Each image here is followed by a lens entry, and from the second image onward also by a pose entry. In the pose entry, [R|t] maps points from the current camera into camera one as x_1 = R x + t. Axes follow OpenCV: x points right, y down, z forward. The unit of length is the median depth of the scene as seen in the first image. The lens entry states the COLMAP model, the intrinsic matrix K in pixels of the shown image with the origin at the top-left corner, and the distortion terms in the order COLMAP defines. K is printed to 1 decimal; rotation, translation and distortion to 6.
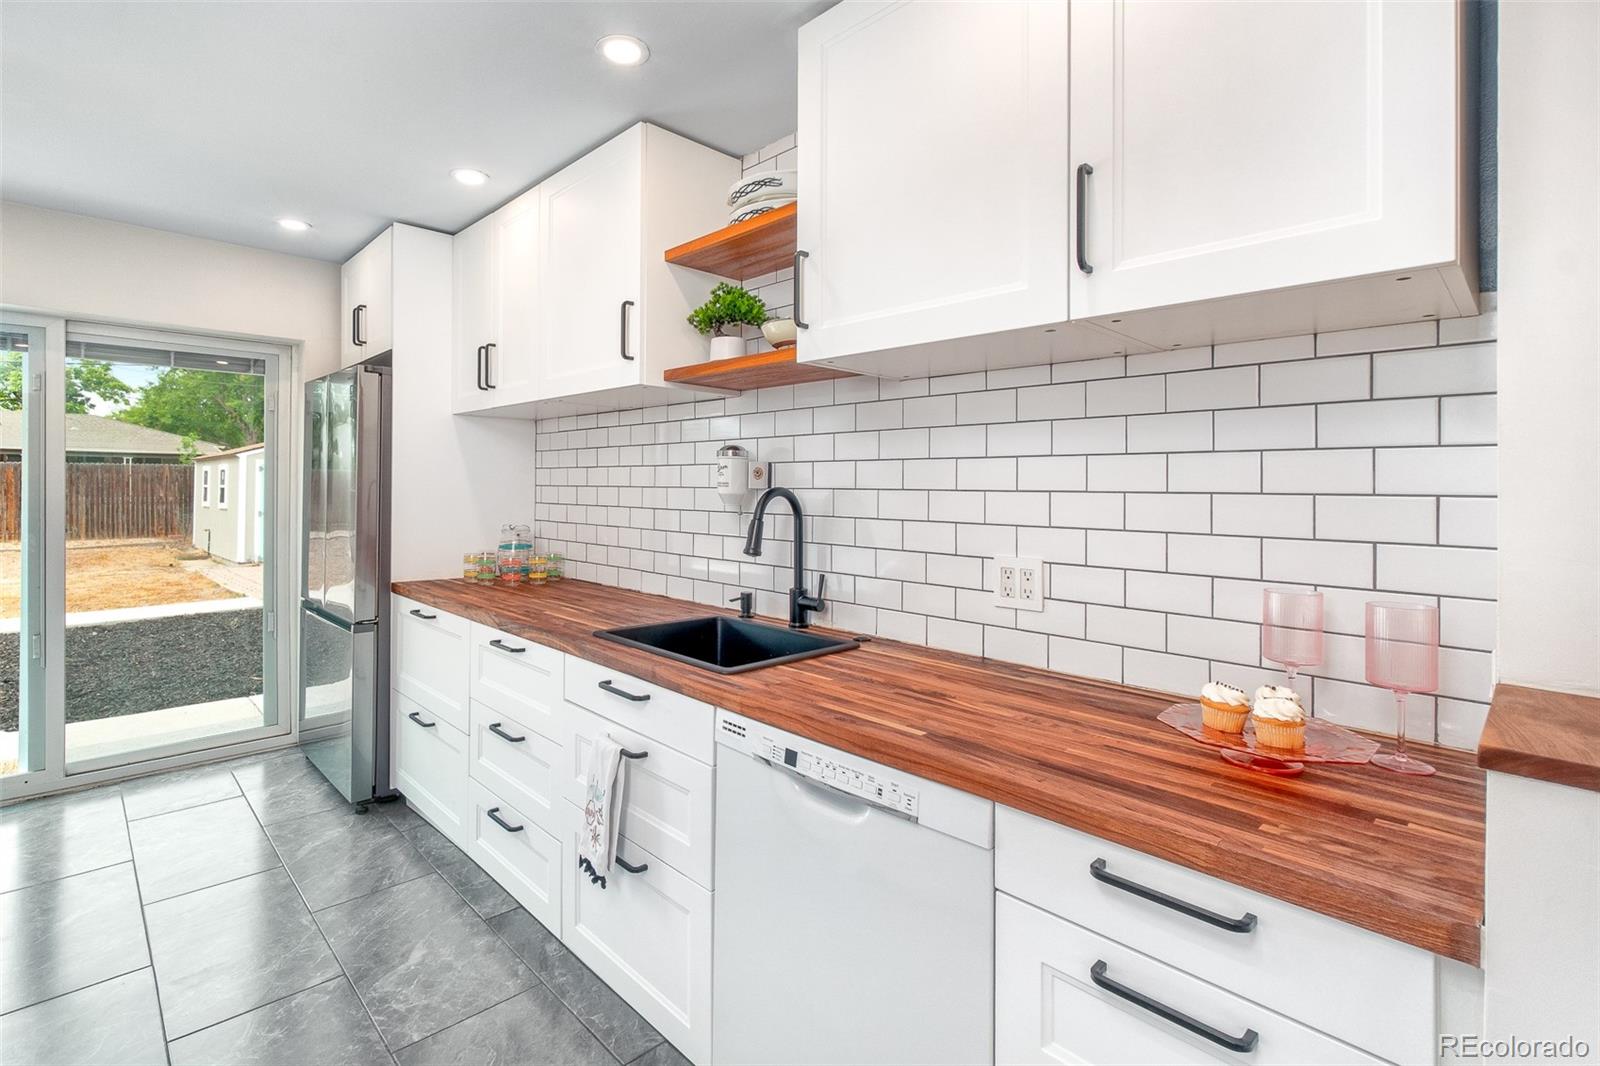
lens RADIAL K [[733.5, 0, 740.5], [0, 733.5, 481.9], [0, 0, 1]] dist [-0.001790, -0.000076]
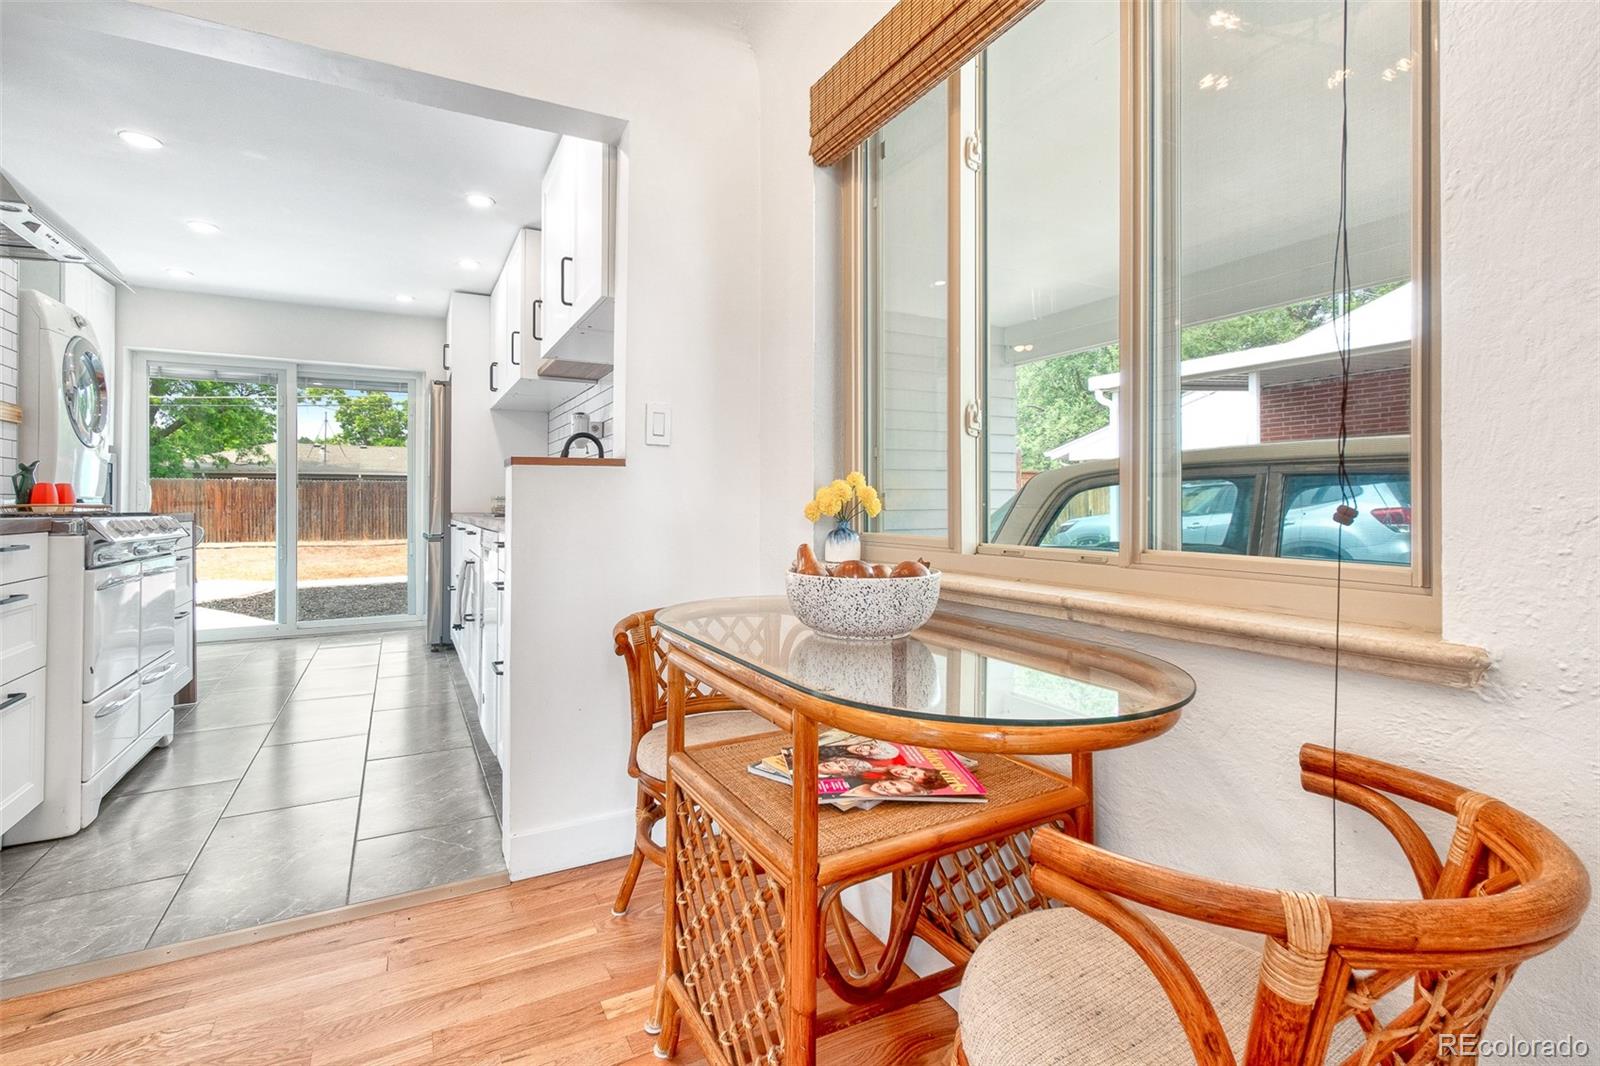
lens RADIAL K [[724.6, 0, 751.0], [0, 724.6, 503.8], [0, 0, 1]] dist [-0.001493, -0.000308]
pose [[0.958343, -0.004725, -0.285580, 0.776783], [0.005282, 0.999985, 0.001180, 0.146057], [0.285570, -0.002639, 0.958354, -0.436649]]
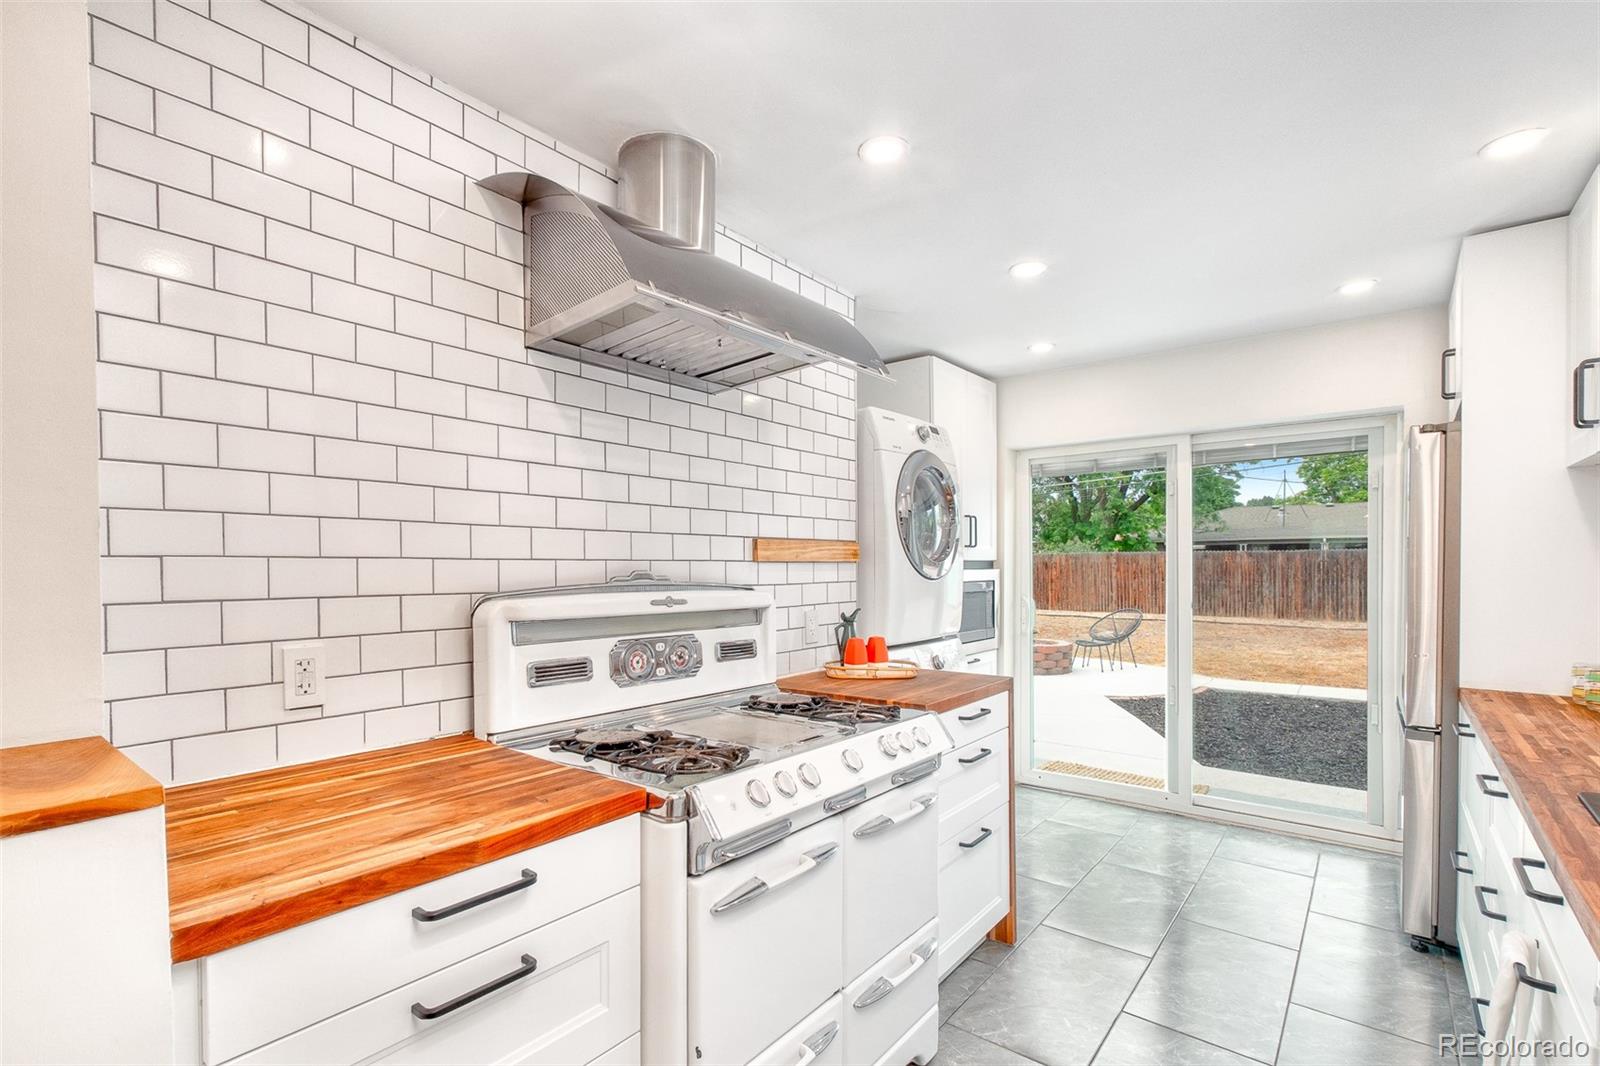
lens RADIAL K [[751.3, 0, 794.2], [0, 751.3, 578.6], [0, 0, 1]] dist [-0.001457, 0.000285]
pose [[0.166897, 0.006380, -0.985954, 0.276886], [0.009380, 0.999924, 0.008059, 0.004389], [0.985930, -0.010593, 0.166824, 0.170804]]
